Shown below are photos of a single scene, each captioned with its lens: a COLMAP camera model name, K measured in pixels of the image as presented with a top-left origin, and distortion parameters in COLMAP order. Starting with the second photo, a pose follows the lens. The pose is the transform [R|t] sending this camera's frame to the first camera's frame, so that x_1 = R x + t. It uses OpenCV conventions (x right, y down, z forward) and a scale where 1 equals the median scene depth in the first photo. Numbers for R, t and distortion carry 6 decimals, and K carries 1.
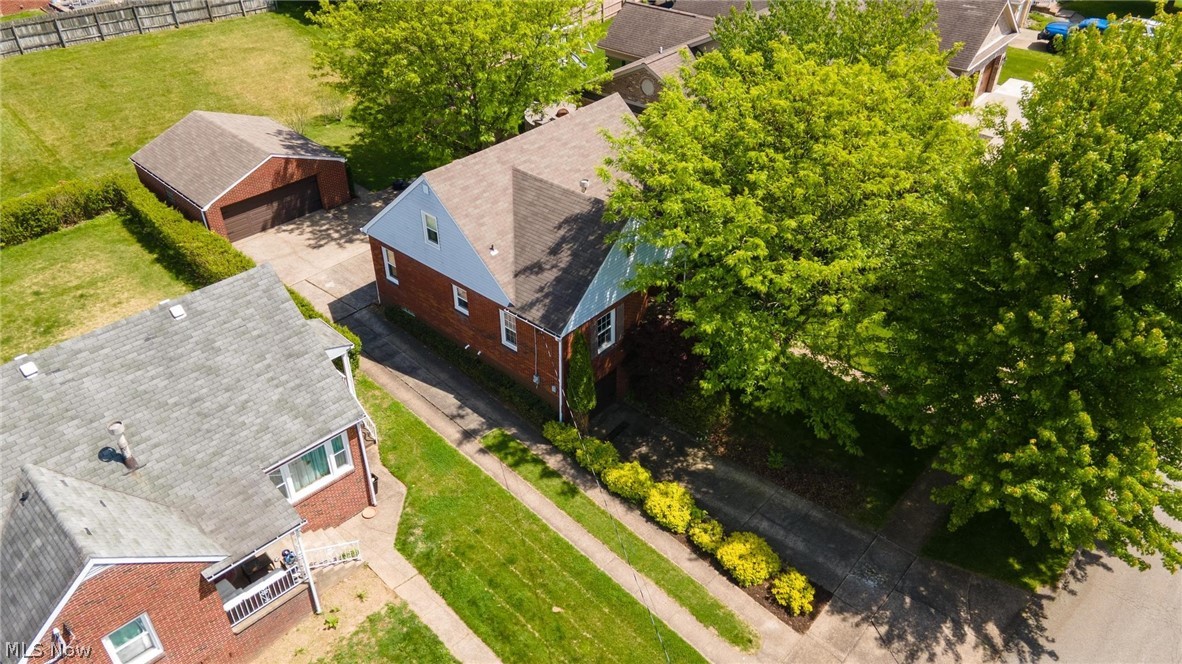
lens RADIAL K [[868.4, 0, 591.0], [0, 868.4, 332.0], [0, 0, 1]] dist [0.030191, 0.006419]
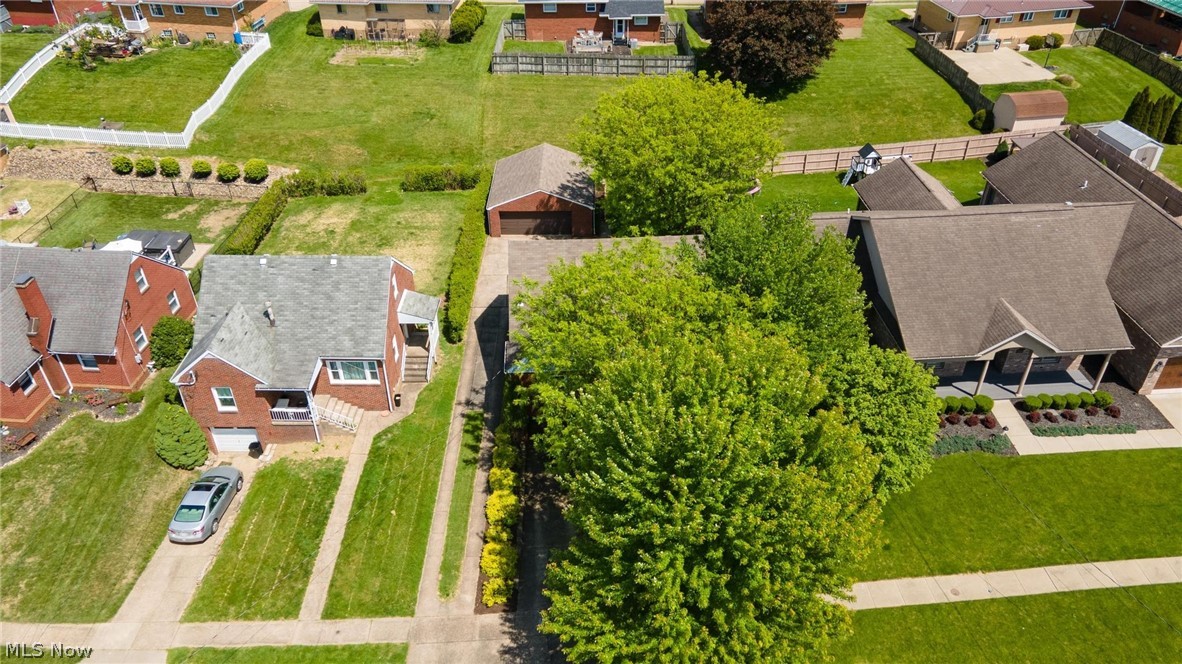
lens RADIAL K [[855.8, 0, 589.5], [0, 855.8, 330.9], [0, 0, 1]] dist [0.038916, 0.021130]
pose [[0.694087, 0.417069, -0.586768, 0.869967], [-0.409258, 0.899156, 0.155001, -0.332449], [0.592242, 0.132555, 0.794782, -0.100201]]
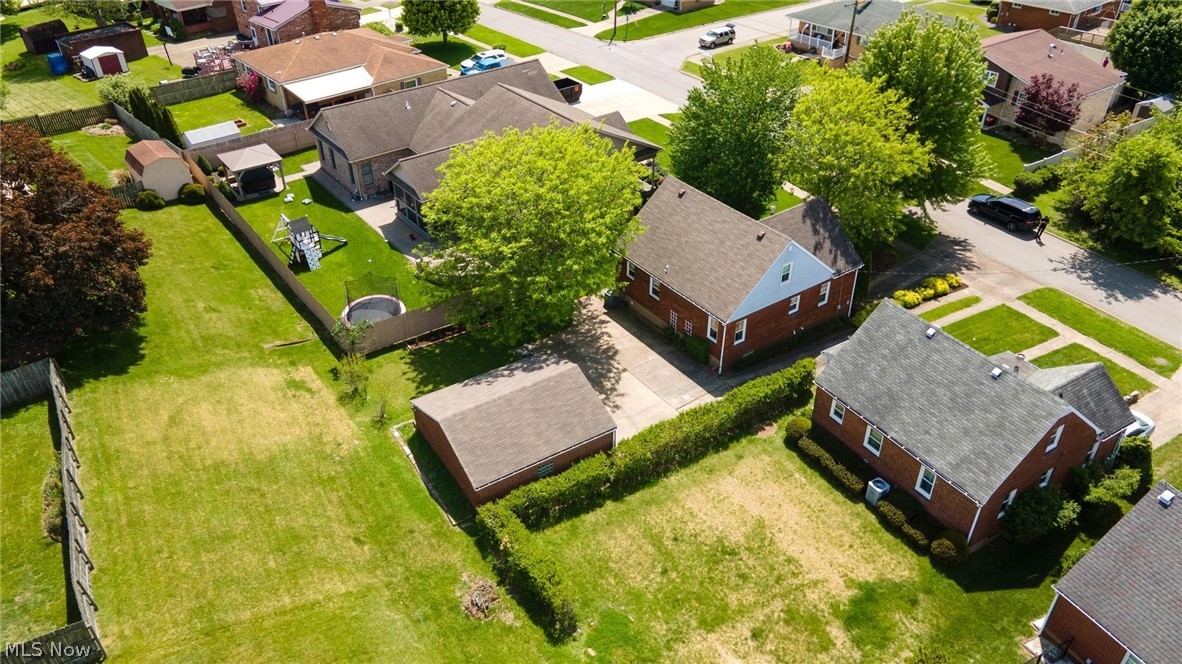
lens RADIAL K [[855.8, 0, 589.5], [0, 855.8, 330.9], [0, 0, 1]] dist [0.038916, 0.021130]
pose [[0.231343, -0.557901, 0.797011, -1.614789], [0.572287, 0.740541, 0.352259, -0.818510], [-0.786745, 0.374626, 0.490599, 0.590987]]
